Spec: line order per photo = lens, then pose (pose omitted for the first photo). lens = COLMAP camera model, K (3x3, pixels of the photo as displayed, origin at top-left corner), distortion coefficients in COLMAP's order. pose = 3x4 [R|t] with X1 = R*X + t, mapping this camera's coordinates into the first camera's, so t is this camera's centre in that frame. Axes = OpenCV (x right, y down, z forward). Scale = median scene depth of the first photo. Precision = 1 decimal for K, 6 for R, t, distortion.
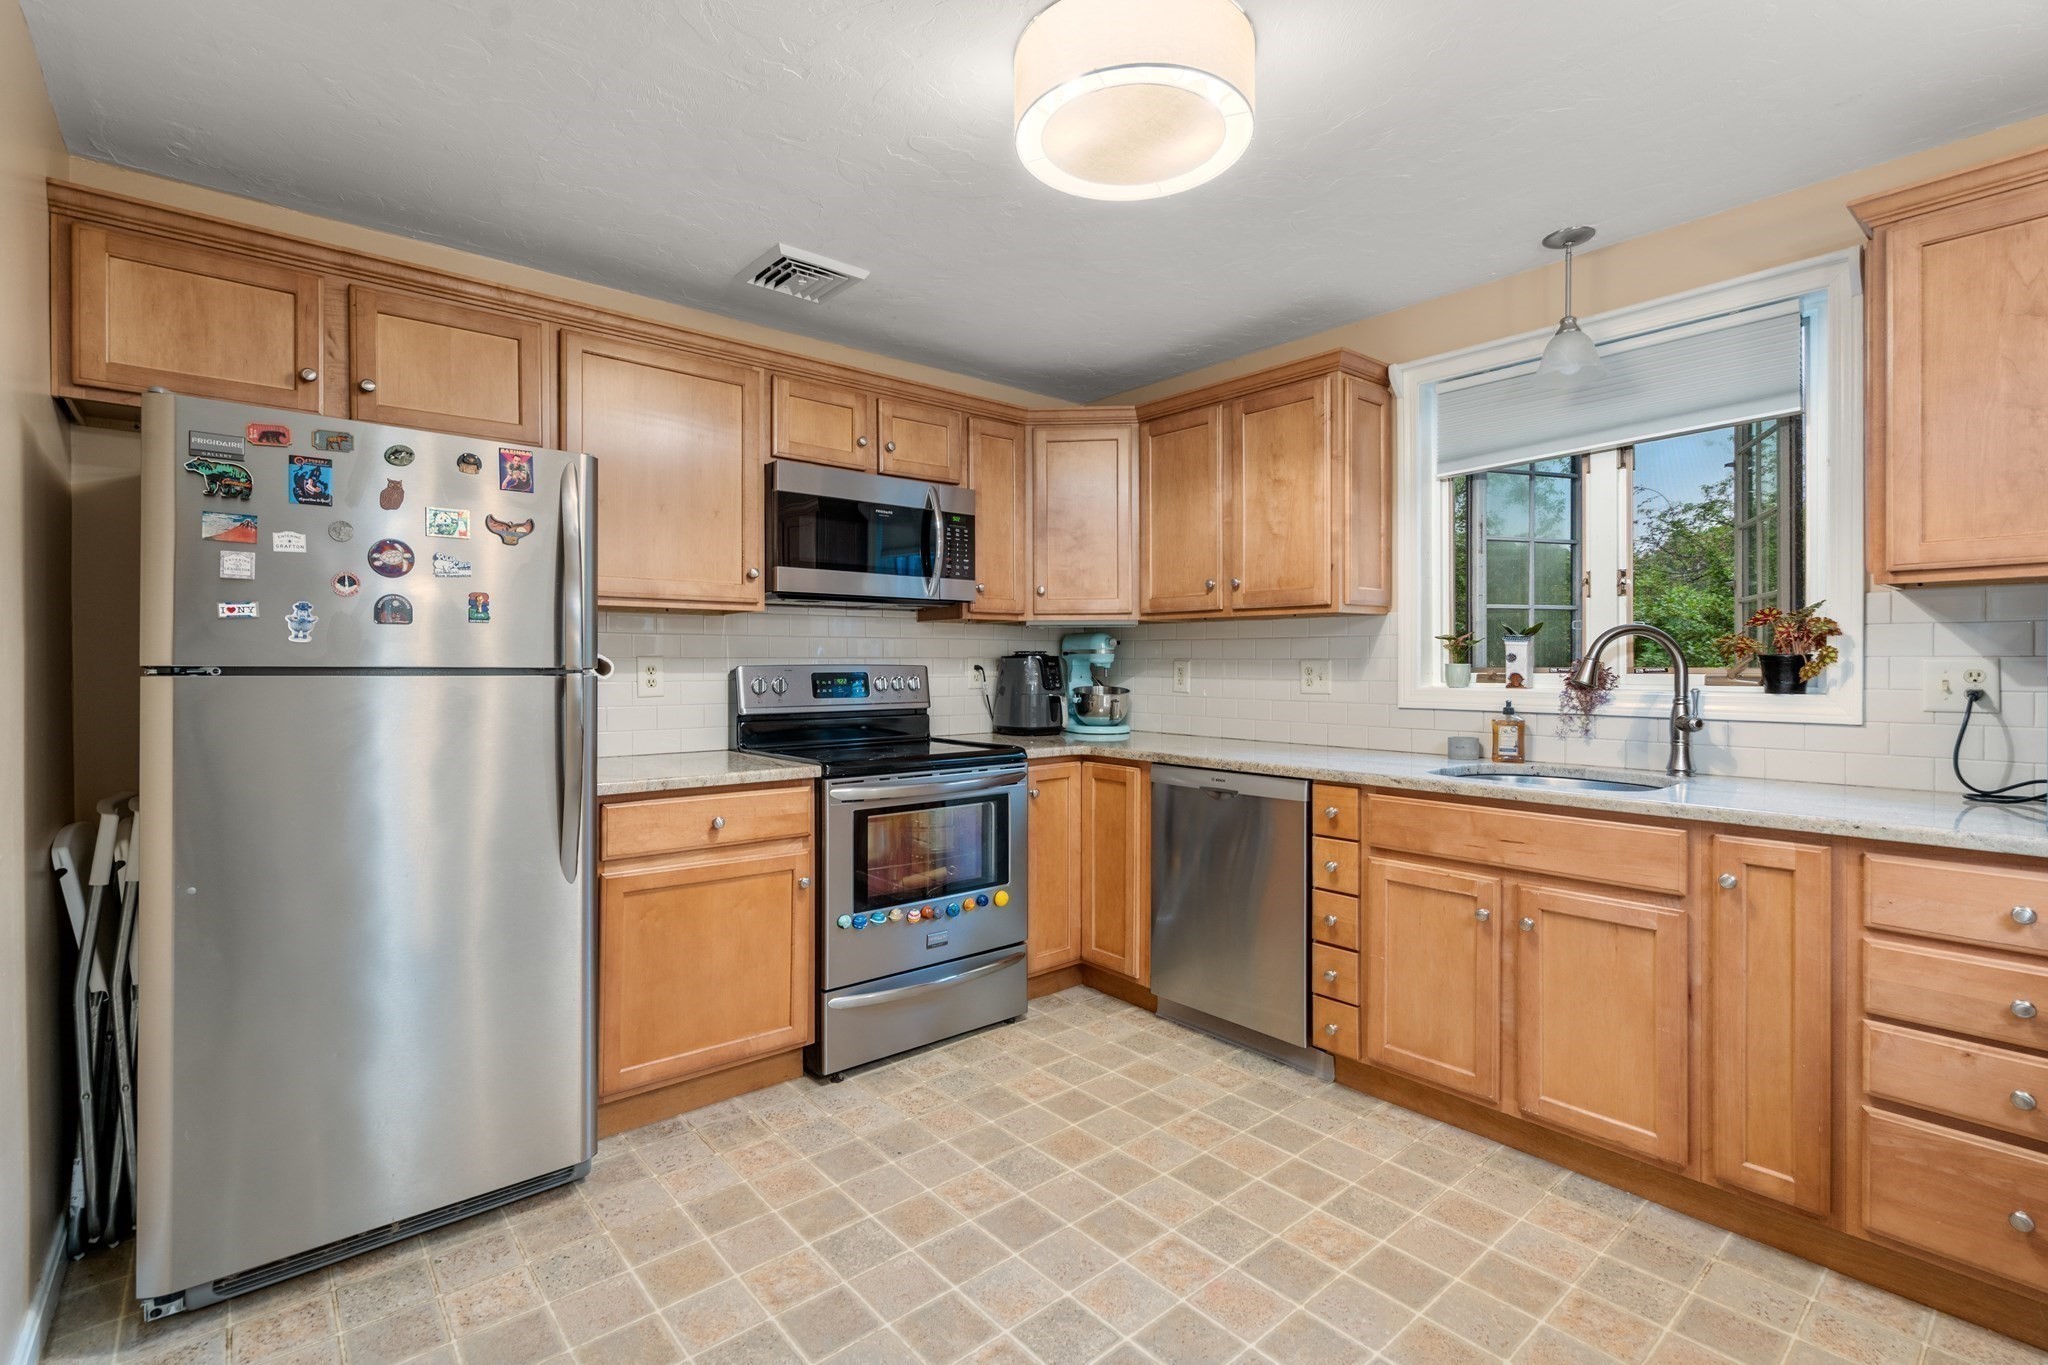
lens RADIAL K [[944.4, 0, 1024.7], [0, 944.4, 670.5], [0, 0, 1]] dist [0.003121, 0.000326]
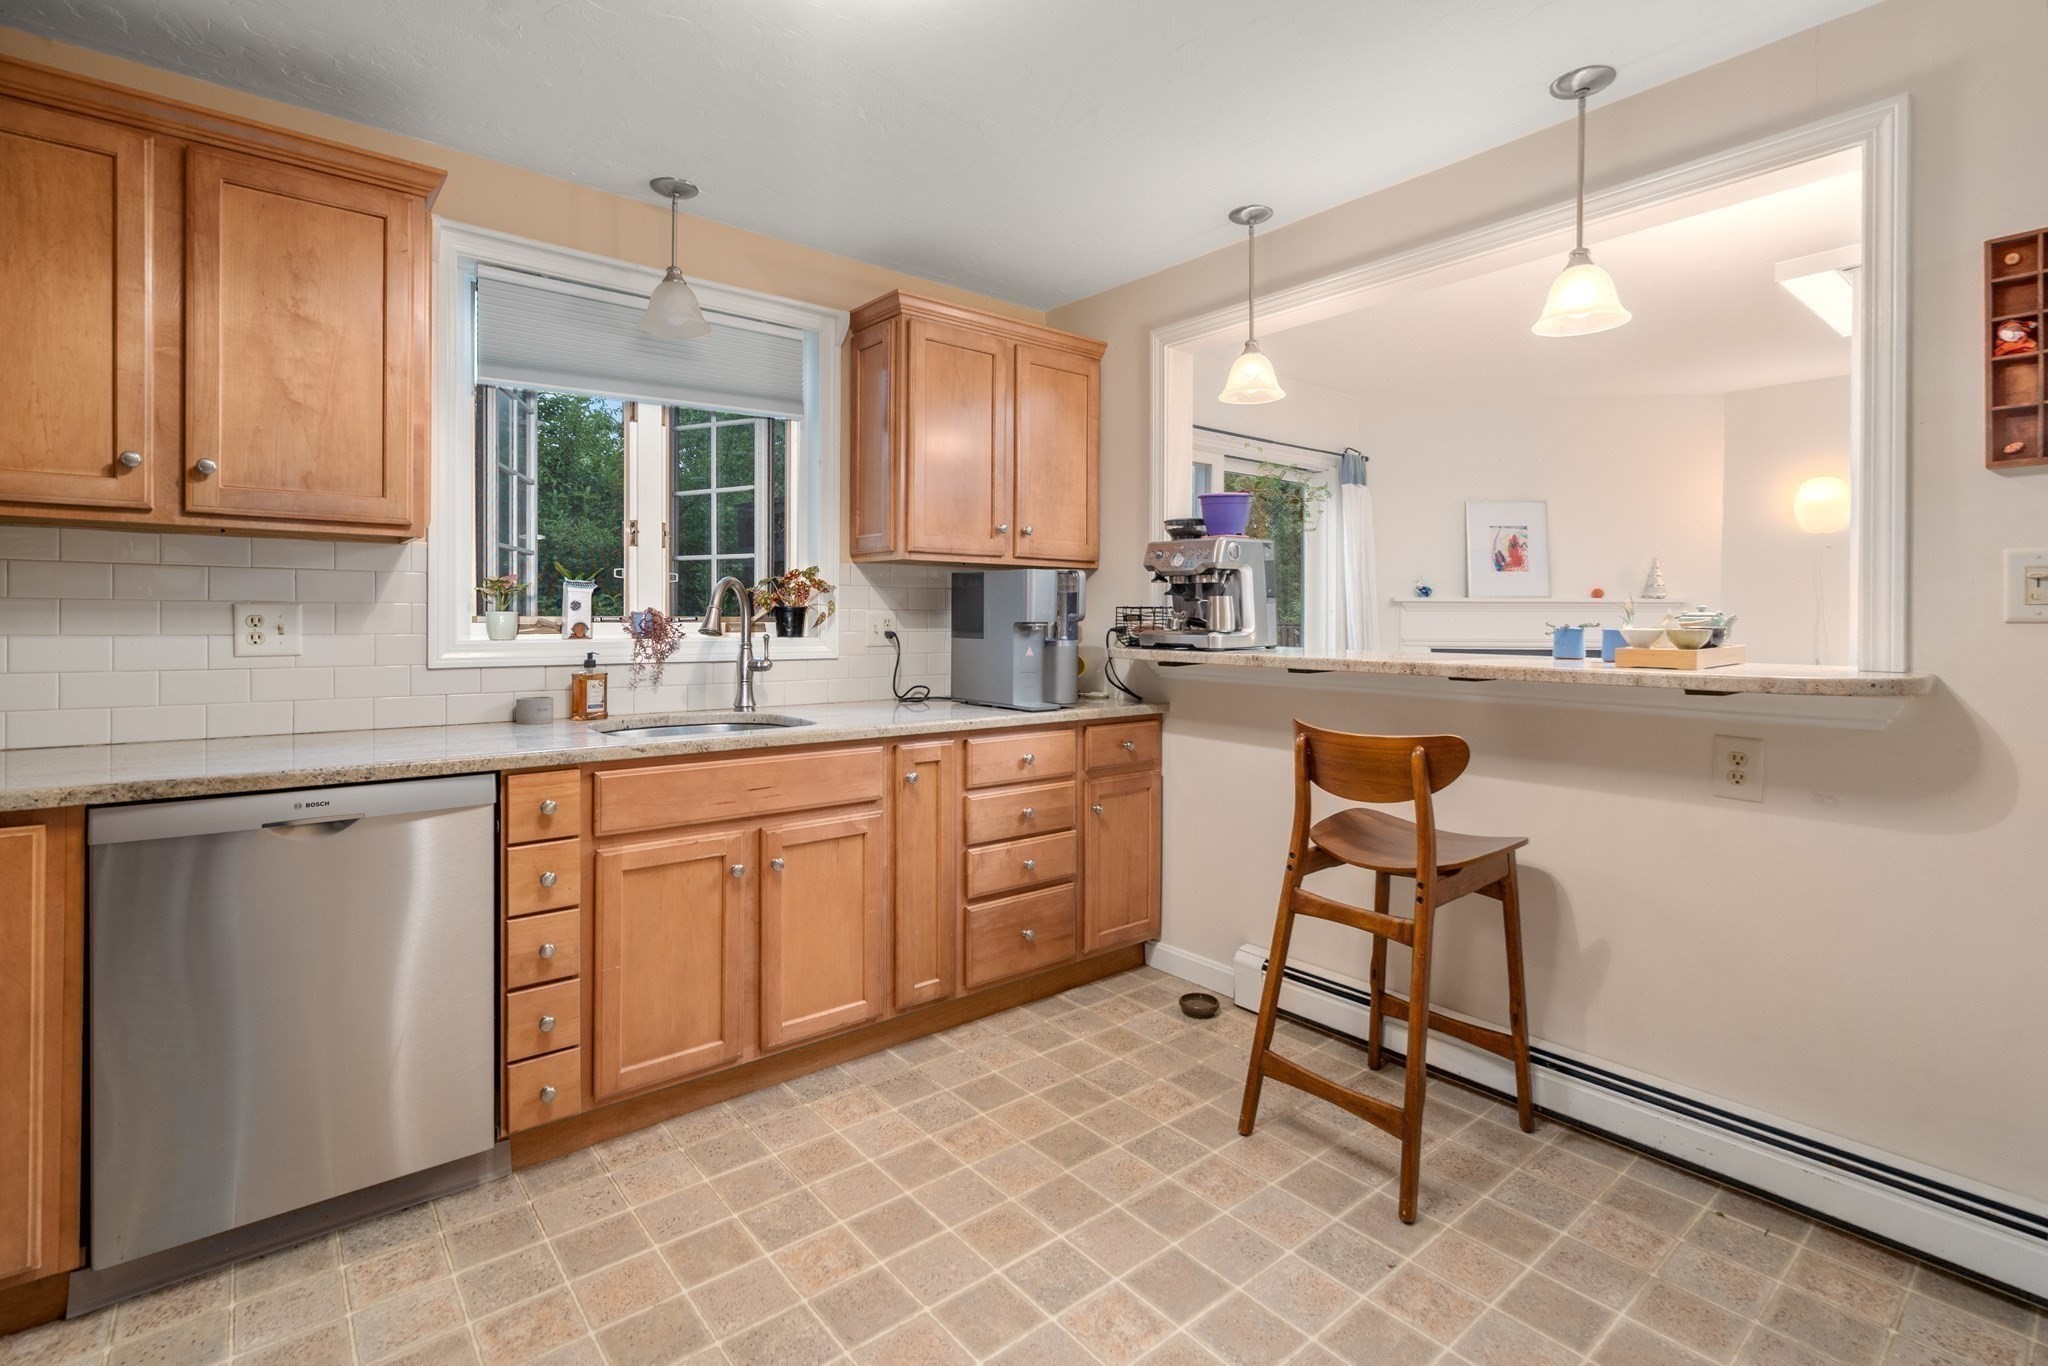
lens RADIAL K [[944.4, 0, 1040.7], [0, 944.4, 622.8], [0, 0, 1]] dist [0.003121, 0.000326]
pose [[0.012168, -0.003776, 0.999919, -0.438800], [0.001949, 0.999991, 0.003753, 0.000893], [-0.999924, 0.001903, 0.012176, 0.614032]]
